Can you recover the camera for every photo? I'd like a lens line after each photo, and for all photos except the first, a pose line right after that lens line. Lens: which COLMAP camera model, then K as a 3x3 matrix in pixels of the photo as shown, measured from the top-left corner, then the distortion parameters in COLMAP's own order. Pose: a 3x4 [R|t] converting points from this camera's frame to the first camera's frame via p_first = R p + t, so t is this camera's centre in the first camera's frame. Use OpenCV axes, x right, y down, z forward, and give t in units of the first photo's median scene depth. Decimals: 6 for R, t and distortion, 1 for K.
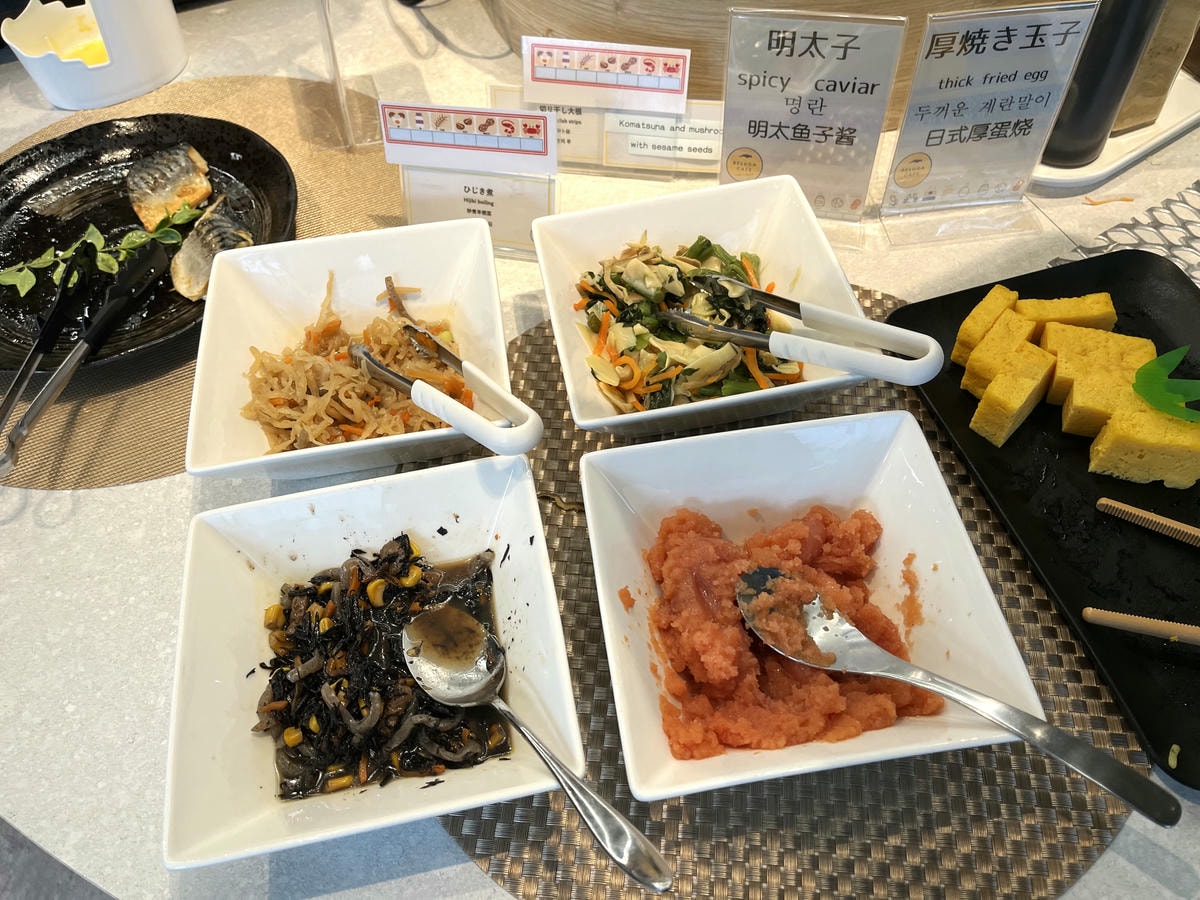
lens RADIAL K [[921.1, 0, 600.0], [0, 921.1, 450.0], [0, 0, 1]] dist [0.058630, -0.099863]
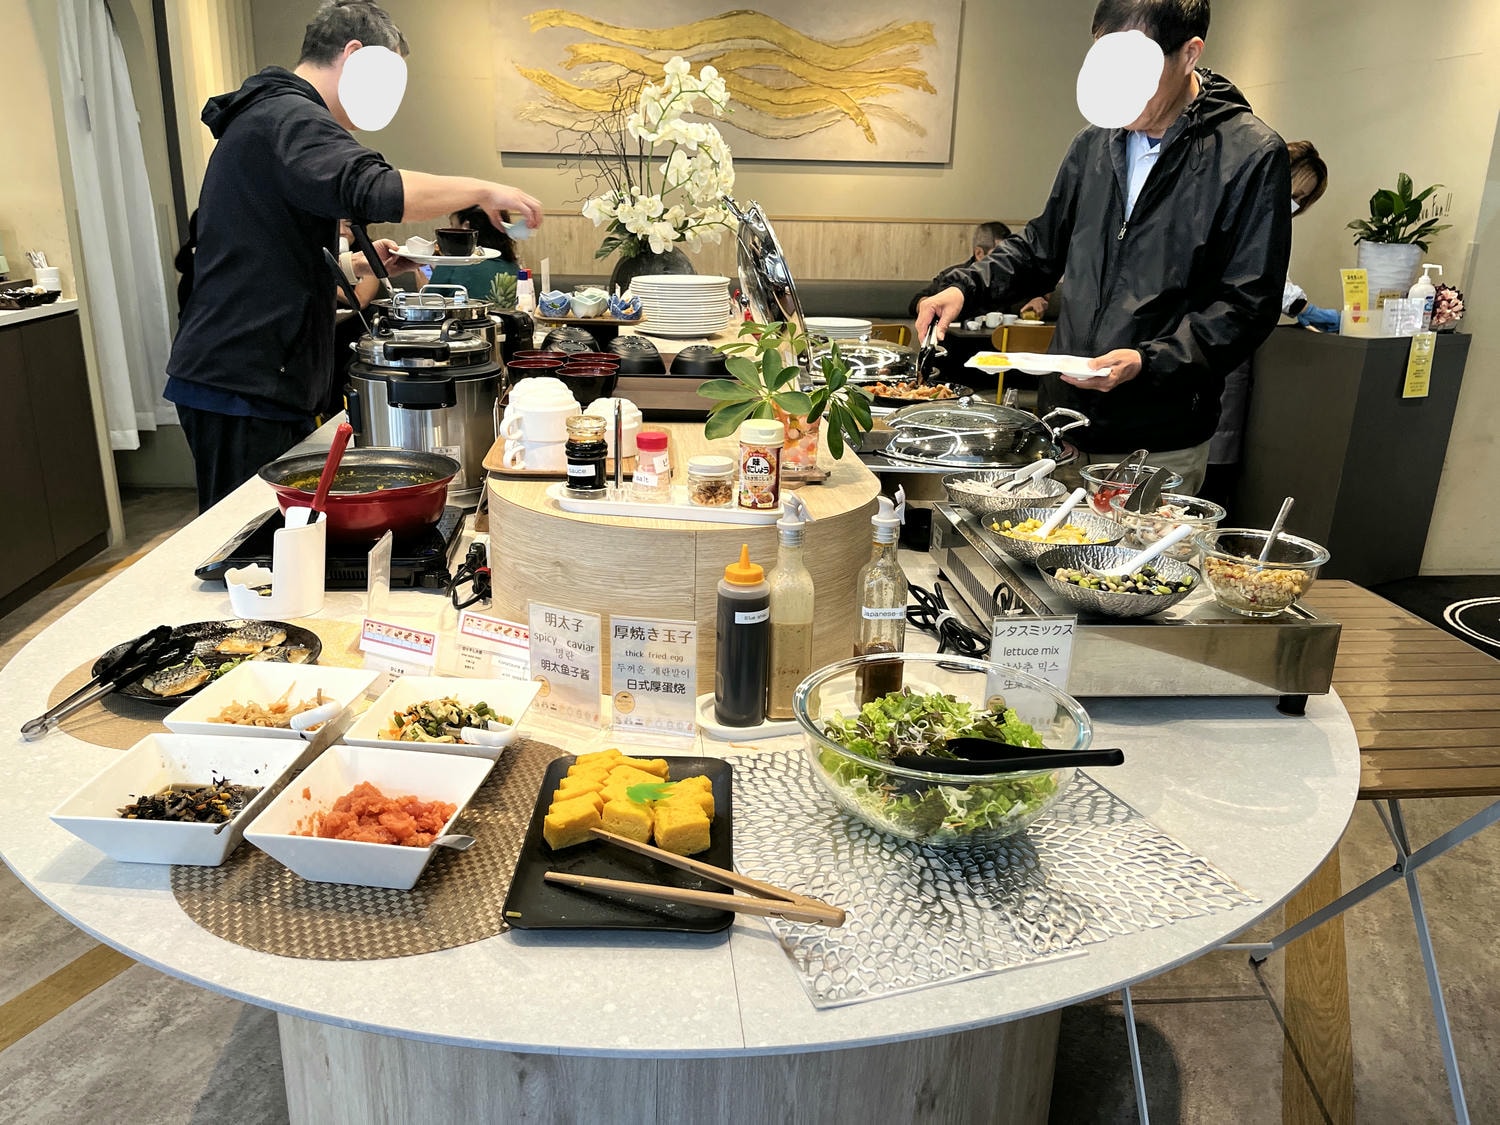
lens RADIAL K [[1151.4, 0, 750.0], [0, 1151.4, 562.5], [0, 0, 1]] dist [0.058630, -0.099863]
pose [[0.962586, 0.150817, -0.225127, 1.068644], [-0.254464, 0.788674, -0.559680, 0.683714], [0.093143, 0.596027, 0.797544, -0.922549]]
